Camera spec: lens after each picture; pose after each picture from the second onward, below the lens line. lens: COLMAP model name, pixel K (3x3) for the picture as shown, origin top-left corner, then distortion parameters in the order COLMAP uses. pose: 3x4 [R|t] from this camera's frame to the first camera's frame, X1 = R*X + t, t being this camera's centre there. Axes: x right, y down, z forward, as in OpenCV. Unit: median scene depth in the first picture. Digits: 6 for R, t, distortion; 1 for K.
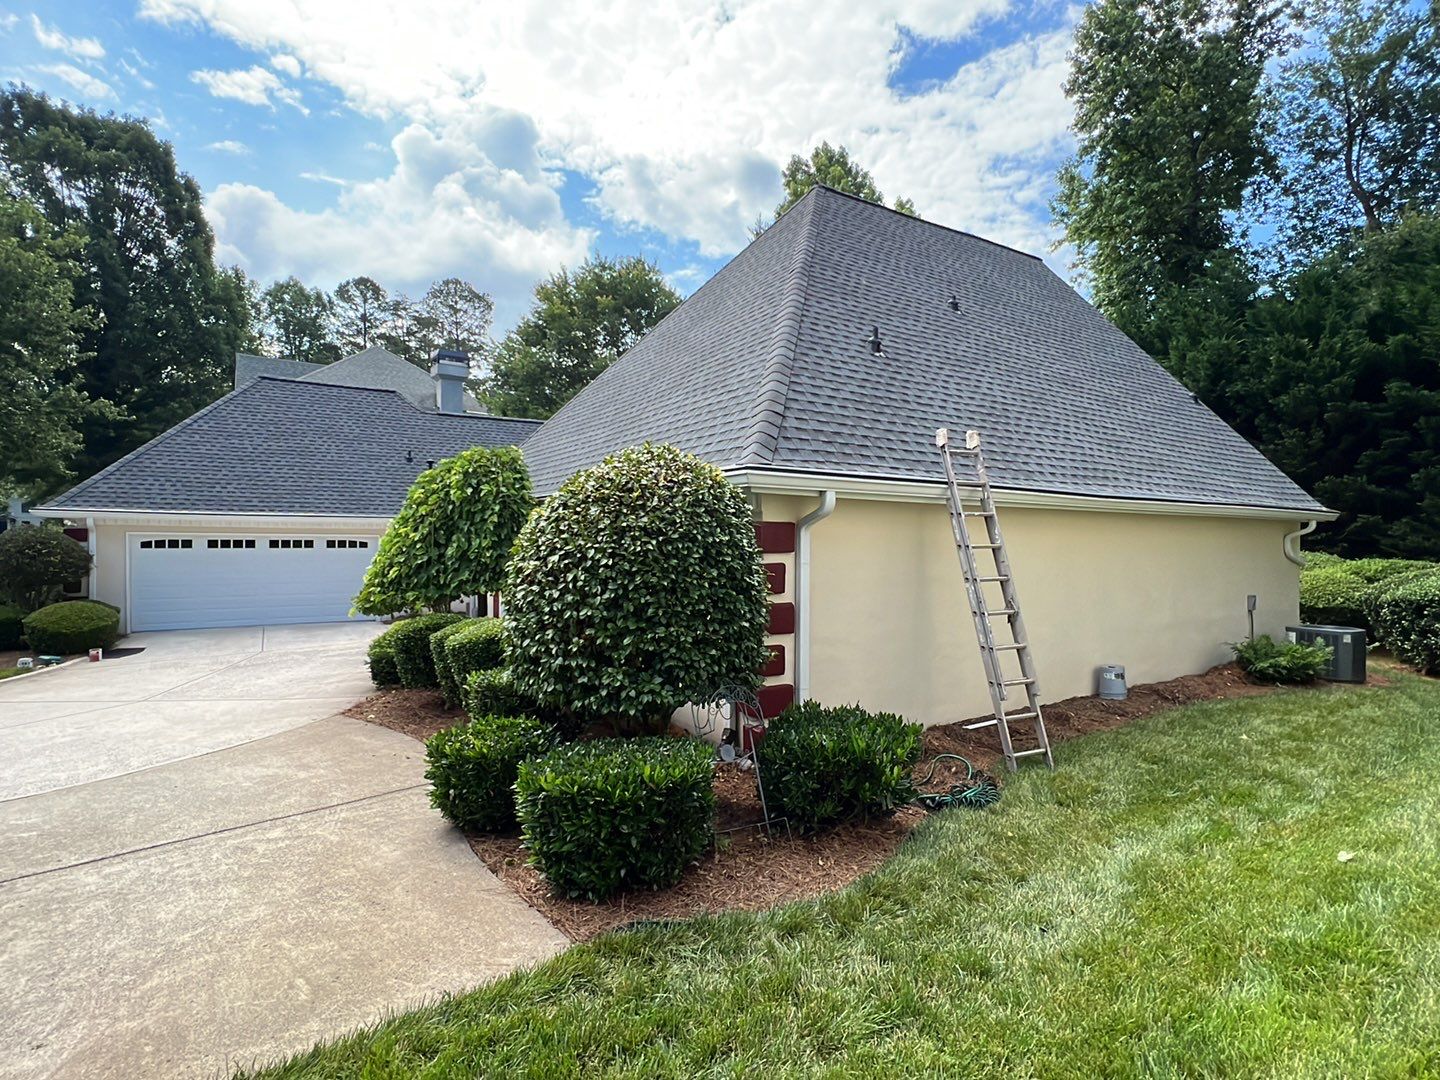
lens RADIAL K [[741.8, 0, 723.7], [0, 741.8, 543.8], [0, 0, 1]] dist [-0.000507, 0.000518]
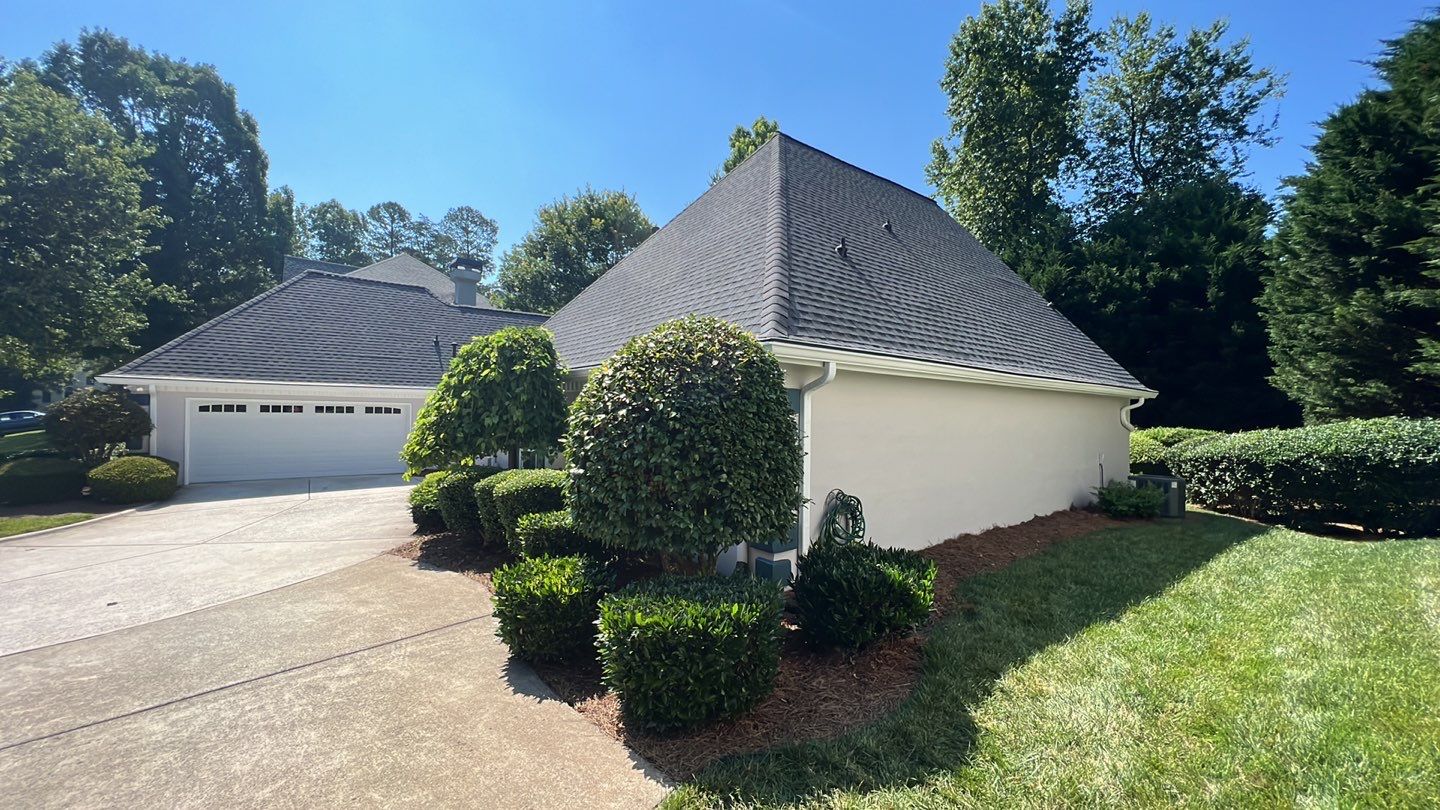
lens RADIAL K [[553.9, 0, 719.9], [0, 553.9, 402.9], [0, 0, 1]] dist [0.002454, -0.000525]
pose [[0.995539, 0.010784, 0.093736, -0.095759], [-0.008429, 0.999640, -0.025481, 0.014979], [-0.093977, 0.024577, 0.995271, 0.095882]]
